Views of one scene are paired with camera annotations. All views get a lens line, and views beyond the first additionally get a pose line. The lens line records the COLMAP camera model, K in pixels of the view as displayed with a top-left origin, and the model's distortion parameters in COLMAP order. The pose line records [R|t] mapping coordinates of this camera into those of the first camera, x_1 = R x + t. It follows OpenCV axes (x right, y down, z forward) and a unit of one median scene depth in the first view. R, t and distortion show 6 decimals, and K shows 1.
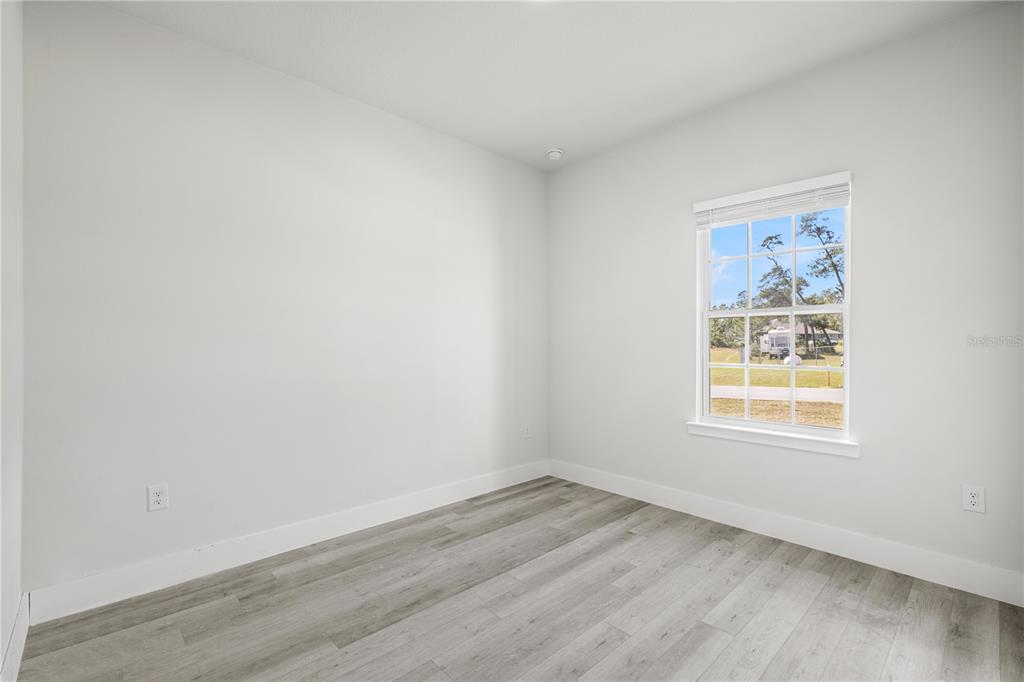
lens RADIAL K [[469.7, 0, 510.1], [0, 469.7, 339.8], [0, 0, 1]] dist [-0.004299, -0.000402]
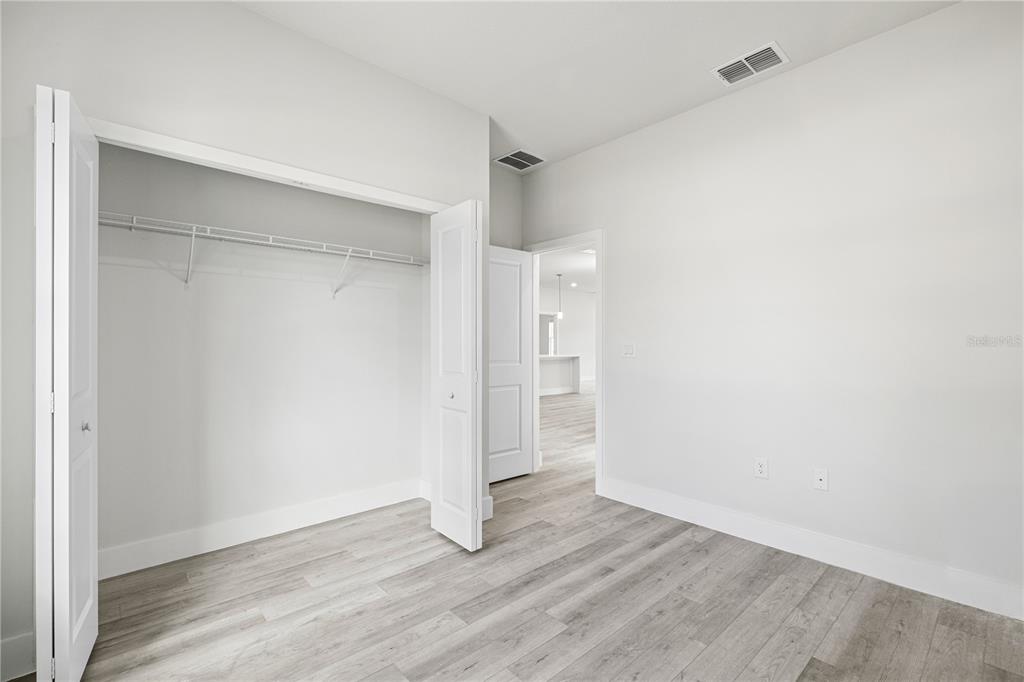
lens RADIAL K [[469.7, 0, 505.2], [0, 469.7, 343.7], [0, 0, 1]] dist [-0.004299, -0.000402]
pose [[-0.999762, 0.004228, 0.021404, 0.249238], [0.004131, 0.999981, -0.004605, 0.013029], [-0.021423, -0.004515, -0.999760, 1.989538]]
